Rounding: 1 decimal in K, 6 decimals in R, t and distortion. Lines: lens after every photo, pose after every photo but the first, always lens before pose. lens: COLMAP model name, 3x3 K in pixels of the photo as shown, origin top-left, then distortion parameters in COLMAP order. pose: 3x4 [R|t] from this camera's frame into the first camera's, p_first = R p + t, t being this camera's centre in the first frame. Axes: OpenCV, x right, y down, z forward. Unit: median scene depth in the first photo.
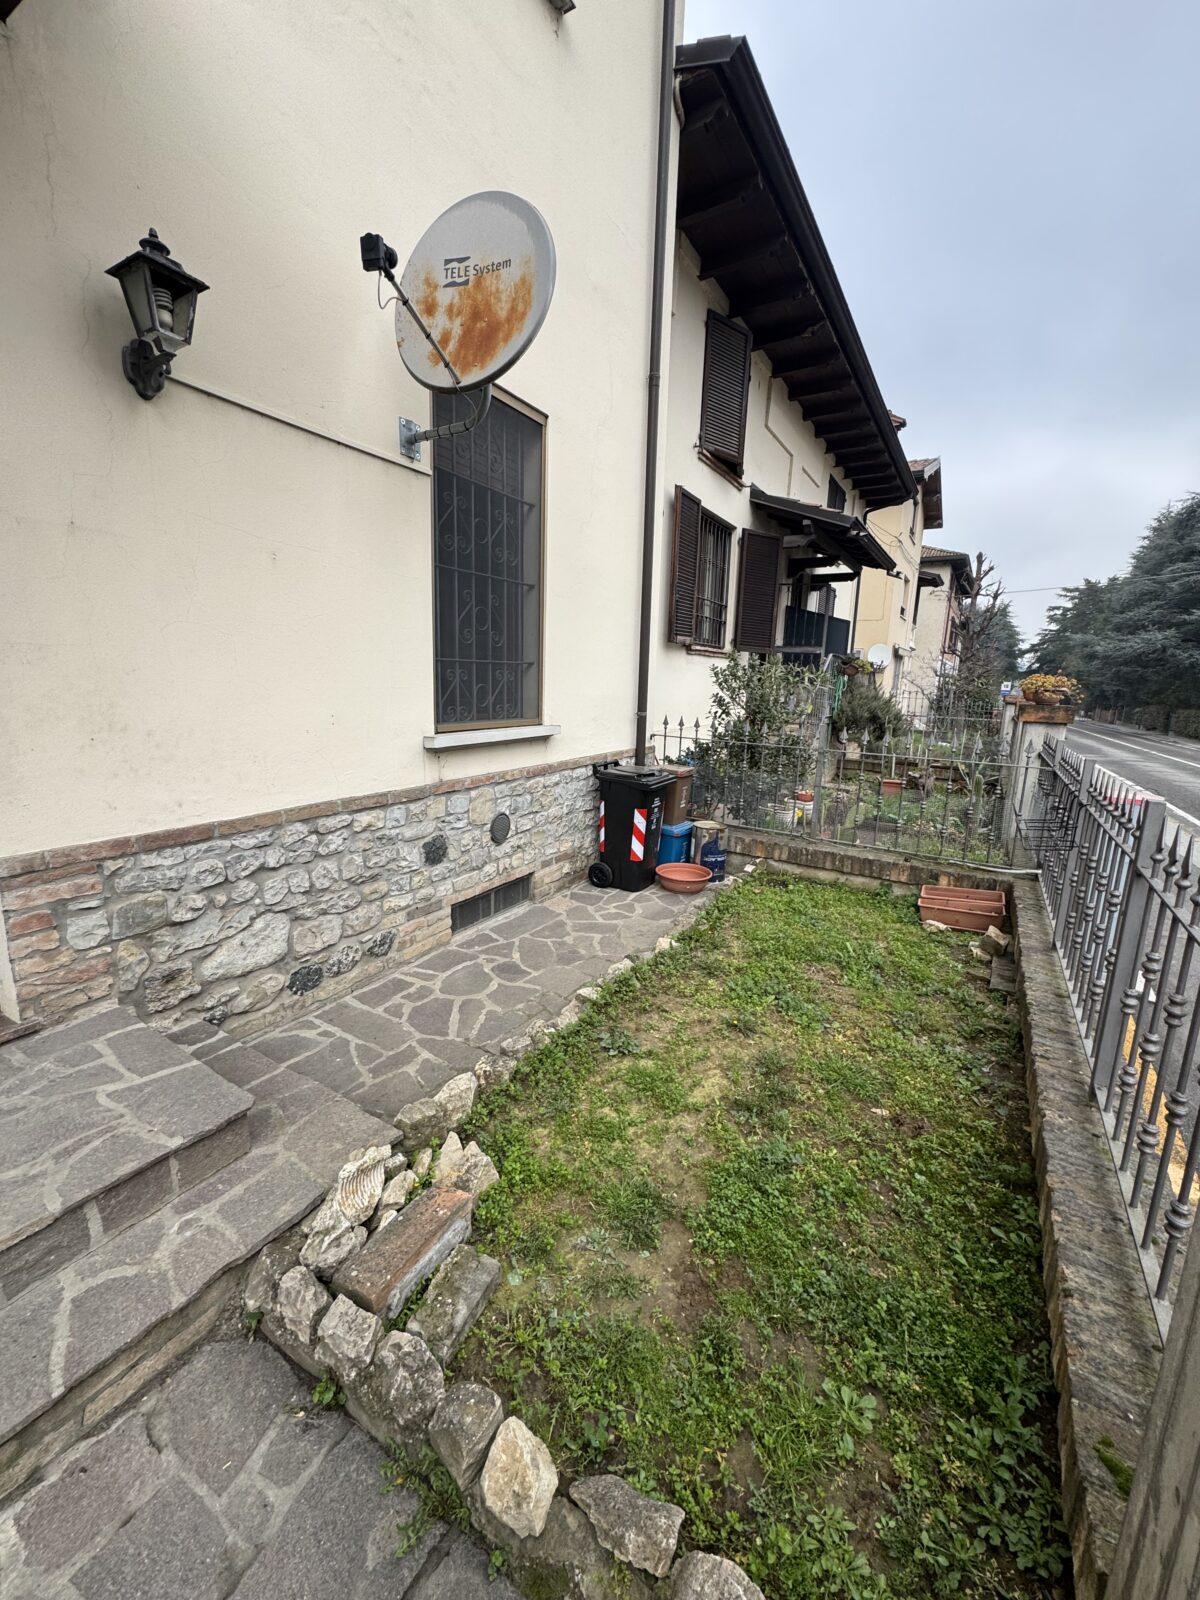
lens RADIAL K [[638.4, 0, 600.5], [0, 638.4, 797.7], [0, 0, 1]] dist [-0.002244, 0.000153]
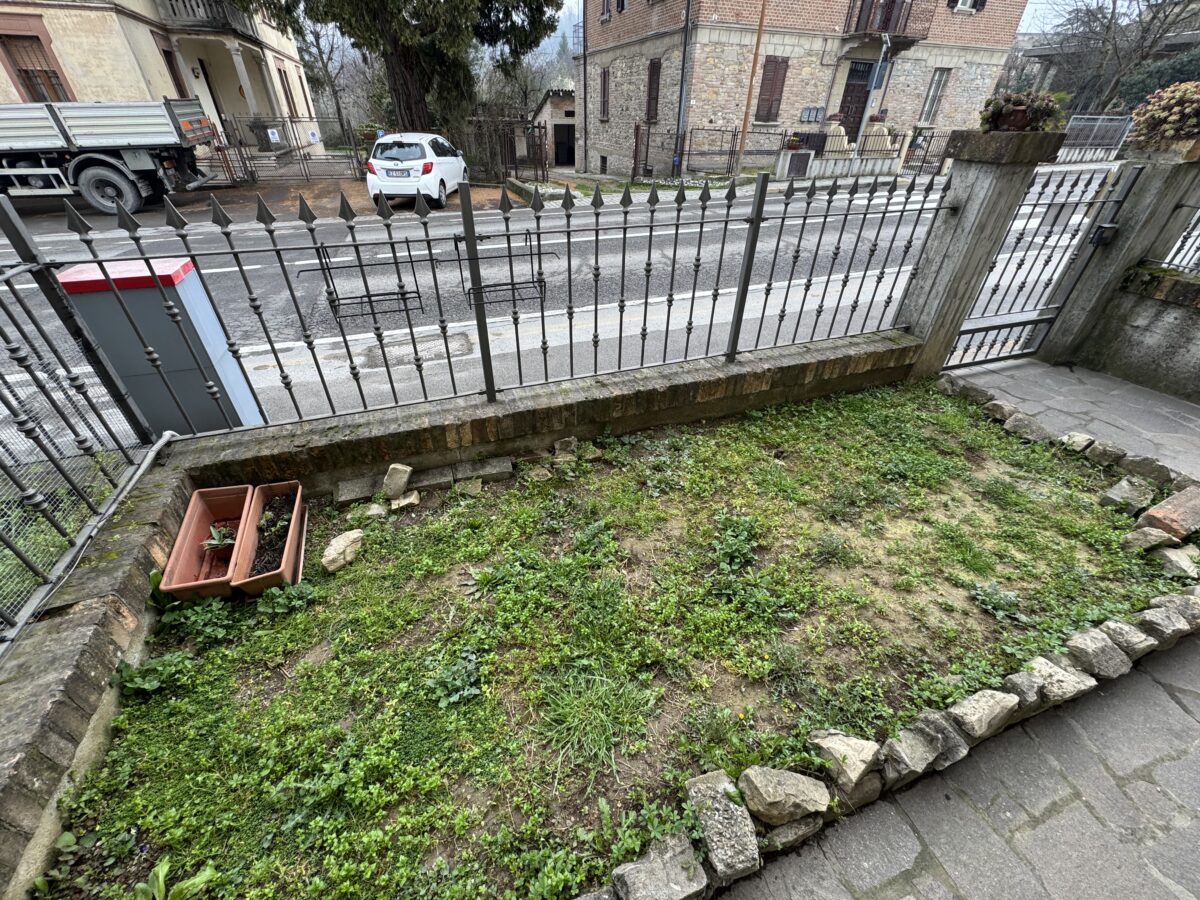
lens RADIAL K [[478.8, 0, 601.1], [0, 478.8, 450.1], [0, 0, 1]] dist [-0.002244, 0.000153]
pose [[-0.782510, -0.387961, 0.486995, 0.204175], [0.082836, 0.710328, 0.698980, -0.245398], [-0.617103, 0.587300, -0.523702, 1.470957]]
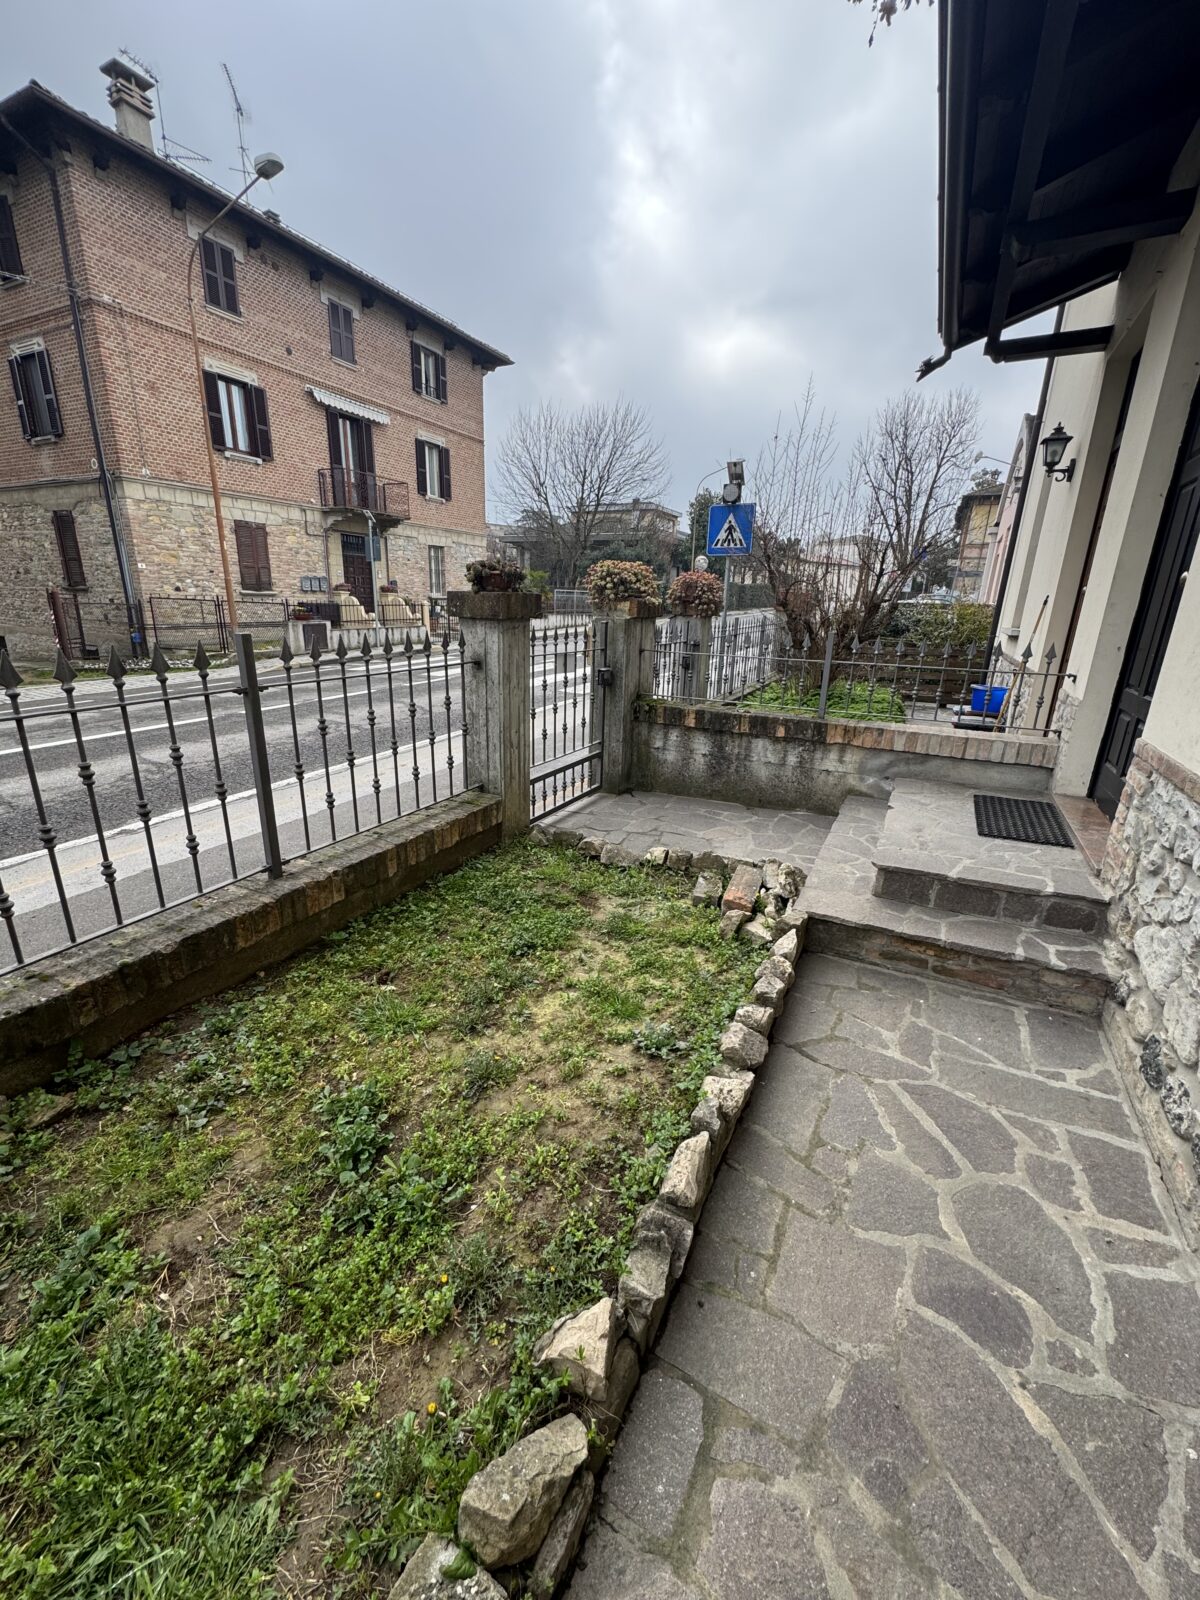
lens RADIAL K [[638.4, 0, 600.5], [0, 638.4, 797.7], [0, 0, 1]] dist [-0.002244, 0.000153]
pose [[-0.995549, -0.030729, -0.089095, 0.169635], [-0.069289, 0.879456, 0.470911, -0.226075], [0.063884, 0.474988, -0.877670, 1.460492]]
